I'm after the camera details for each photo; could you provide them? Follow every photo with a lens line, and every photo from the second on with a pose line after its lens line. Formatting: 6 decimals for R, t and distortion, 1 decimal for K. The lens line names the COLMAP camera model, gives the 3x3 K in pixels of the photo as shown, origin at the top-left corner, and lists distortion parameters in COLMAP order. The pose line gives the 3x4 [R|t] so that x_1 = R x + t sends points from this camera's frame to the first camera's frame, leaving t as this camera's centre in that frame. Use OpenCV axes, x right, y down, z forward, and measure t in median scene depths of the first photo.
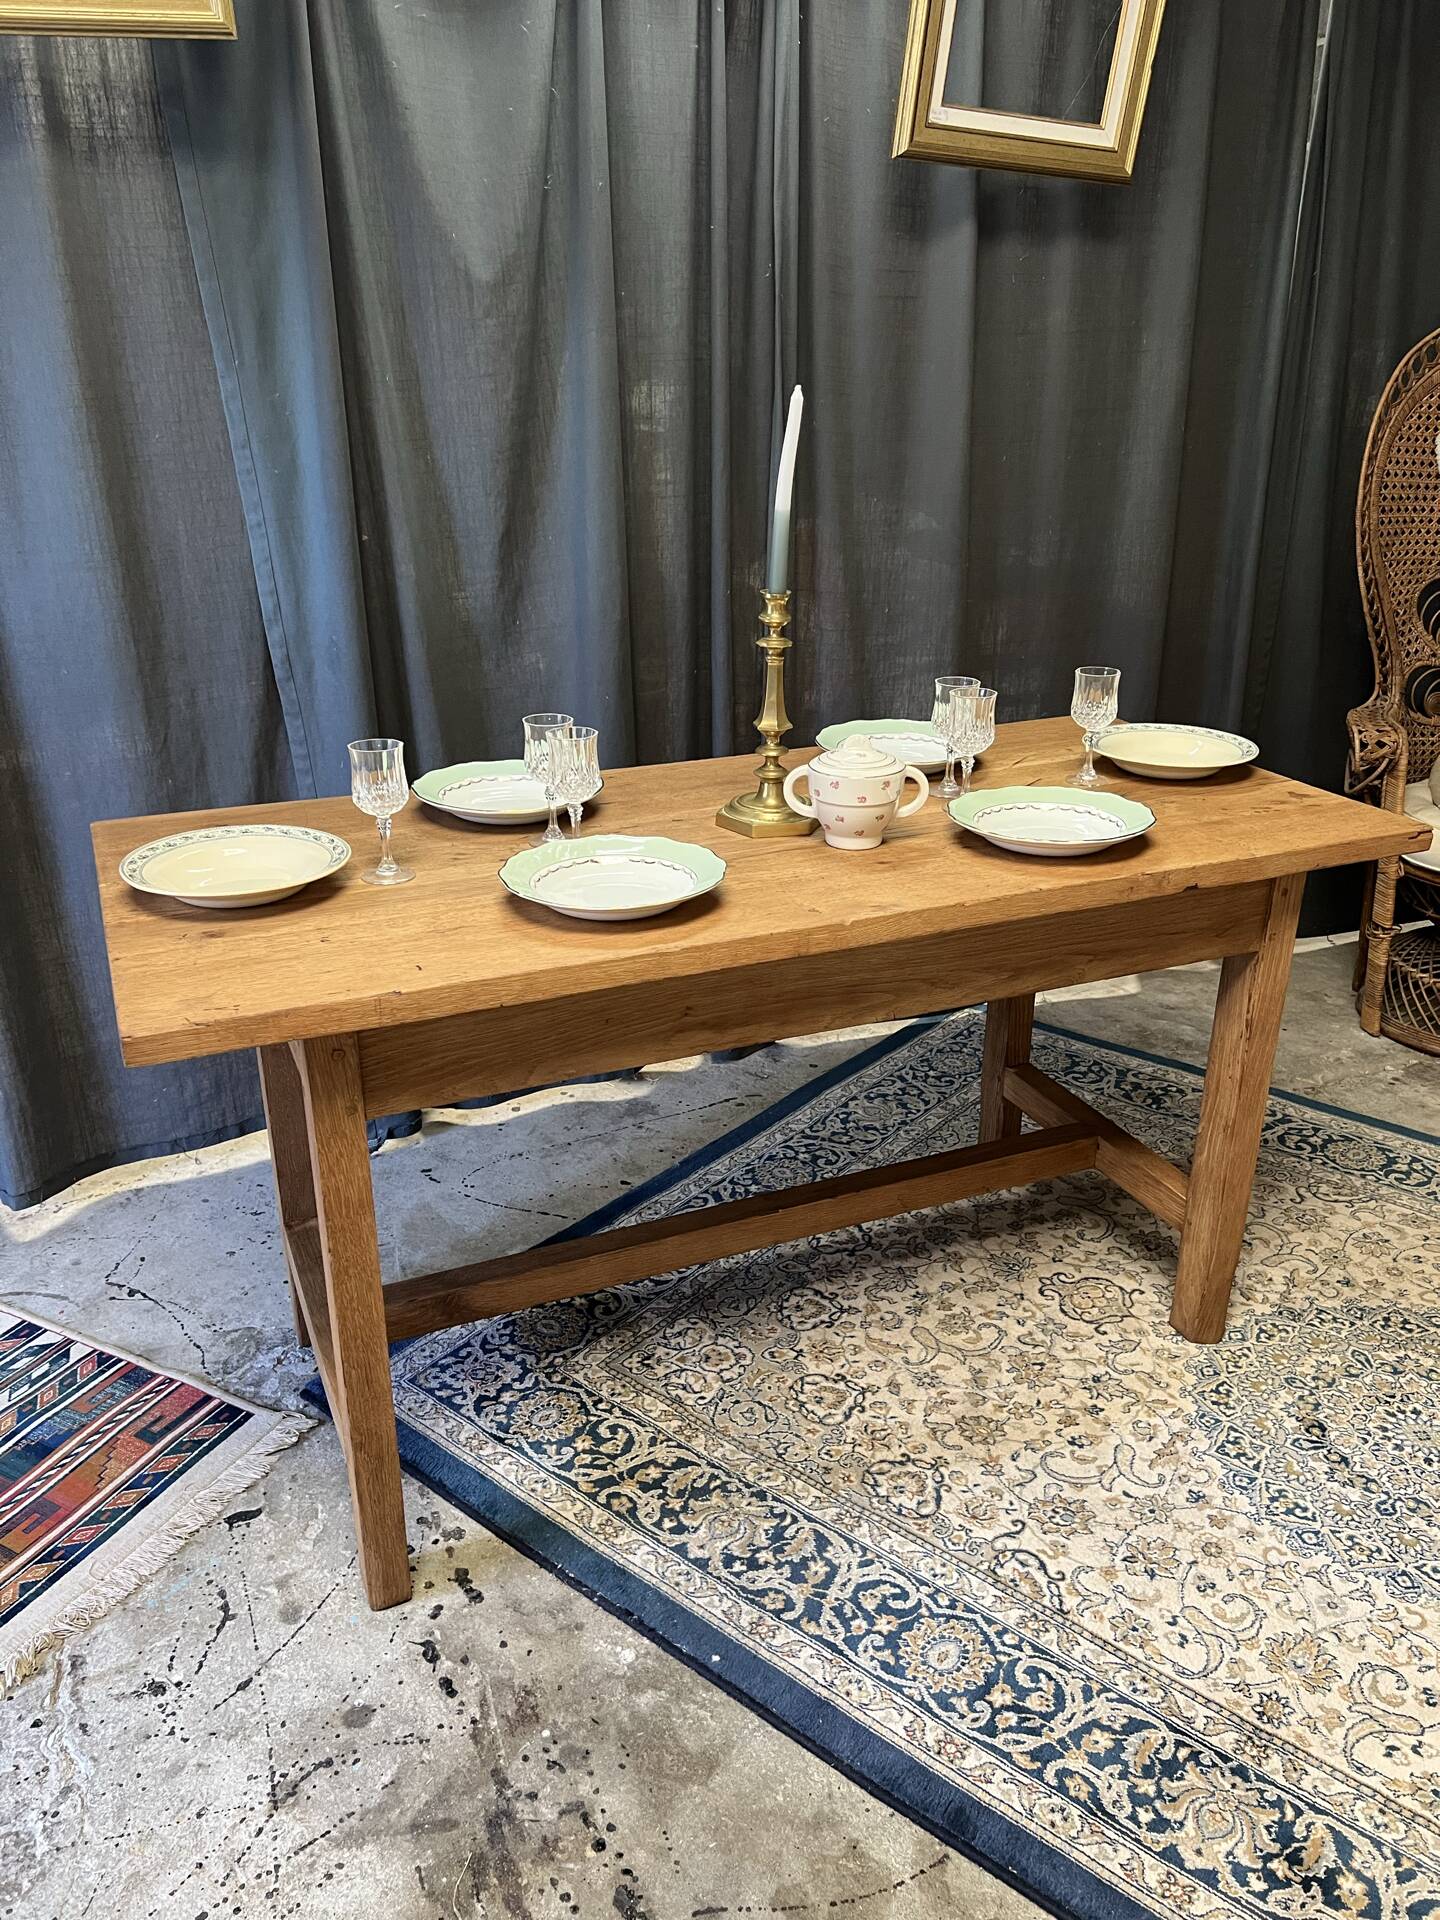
lens RADIAL K [[1453.7, 0, 724.1], [0, 1453.7, 969.3], [0, 0, 1]] dist [0.037498, -0.041428]
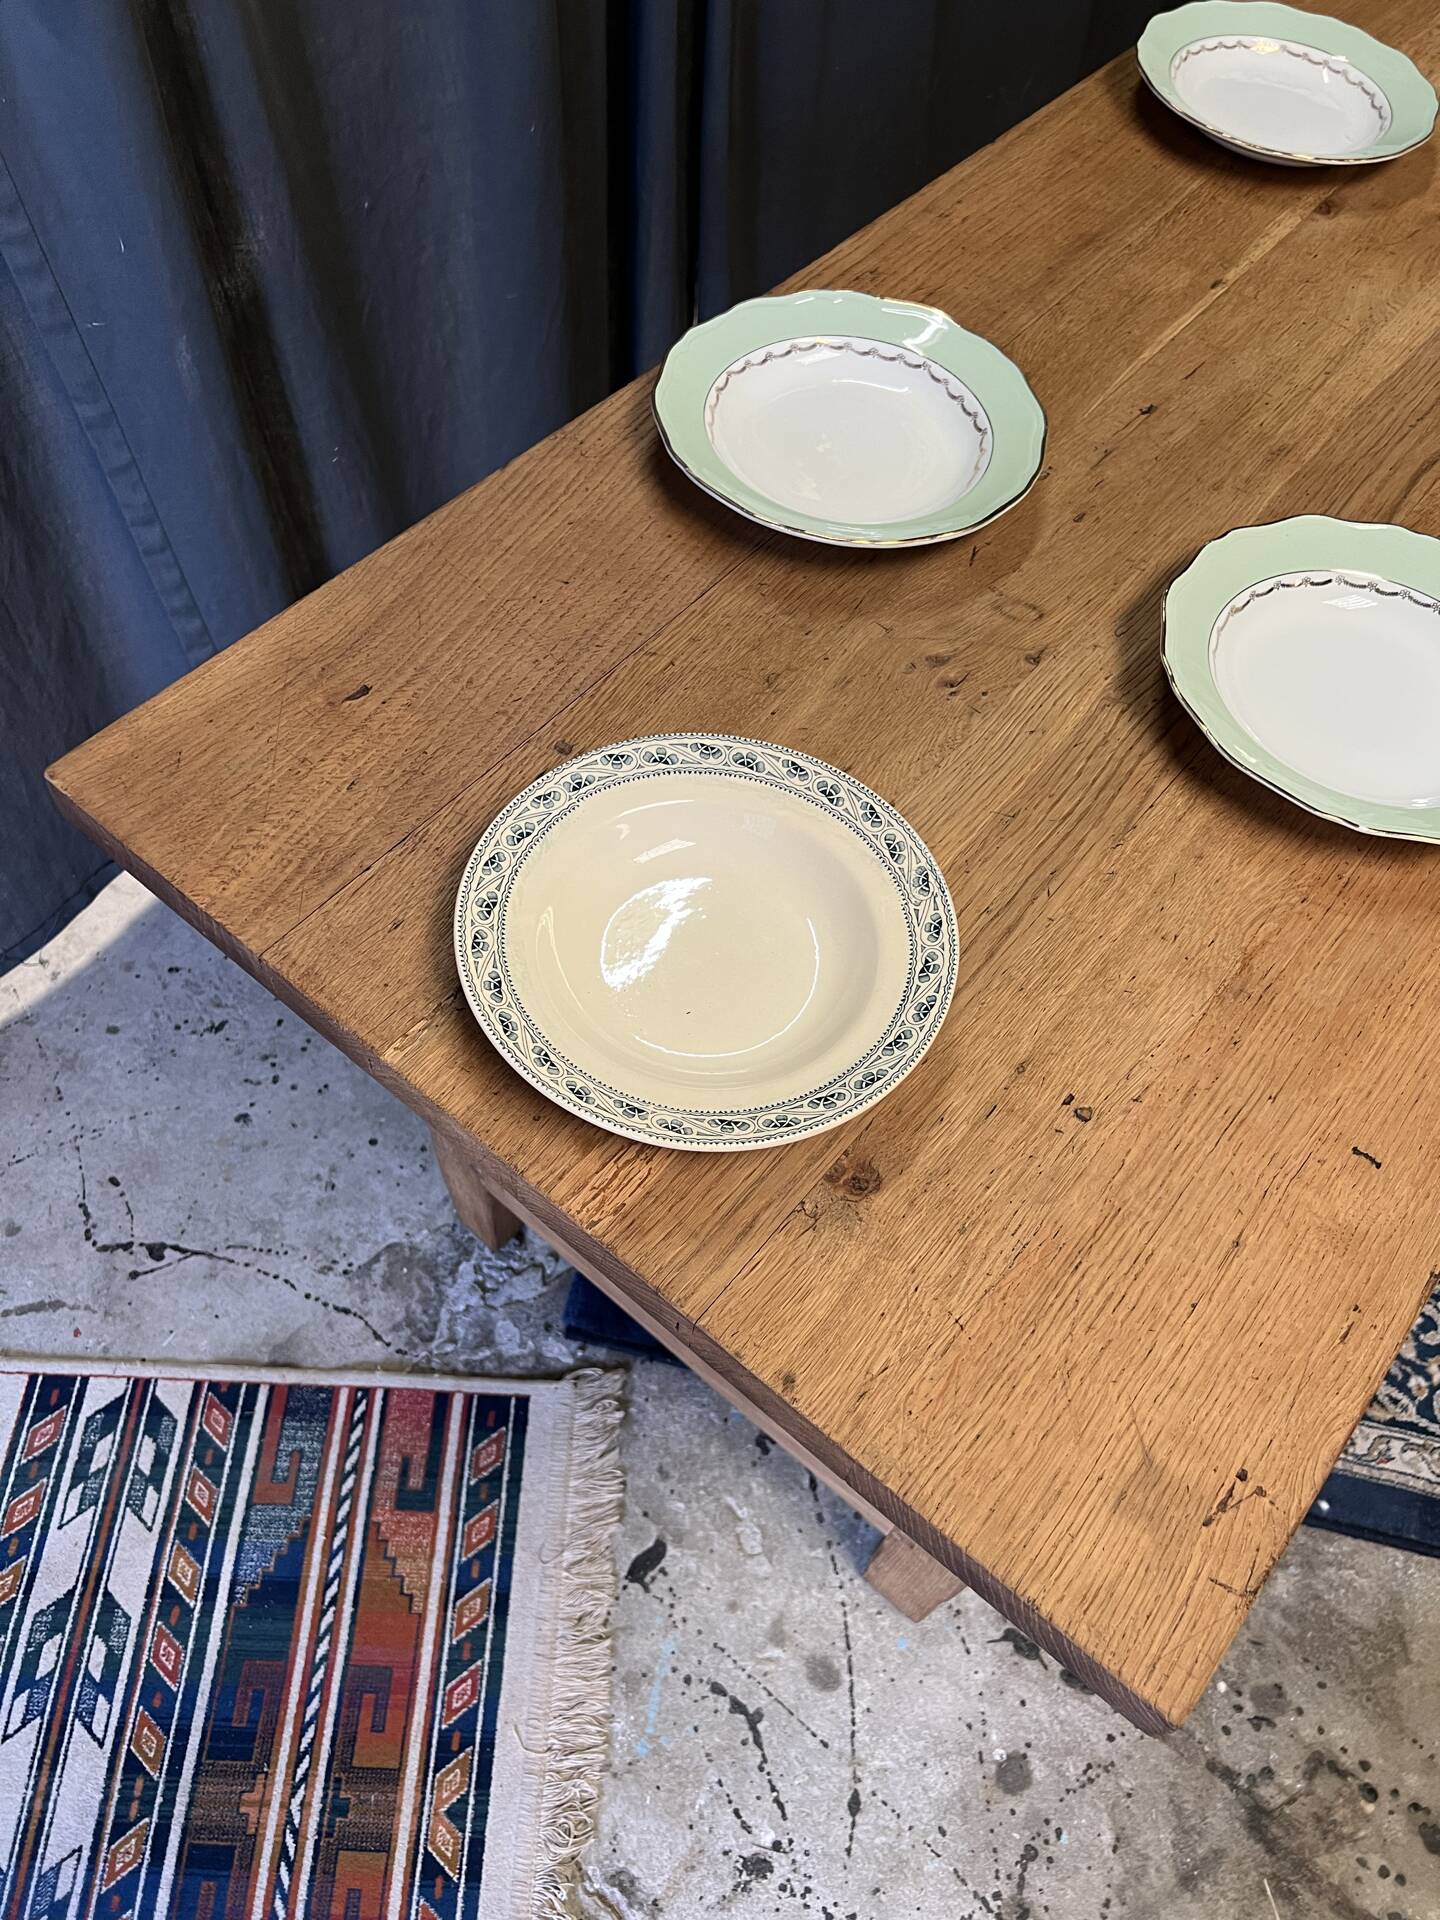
lens RADIAL K [[1453.7, 0, 715.2], [0, 1453.7, 976.6], [0, 0, 1]] dist [0.037498, -0.041428]
pose [[0.894109, -0.343647, 0.287185, -0.387385], [0.112589, 0.793139, 0.598544, -0.270136], [-0.433466, -0.502829, 0.747844, 0.563439]]
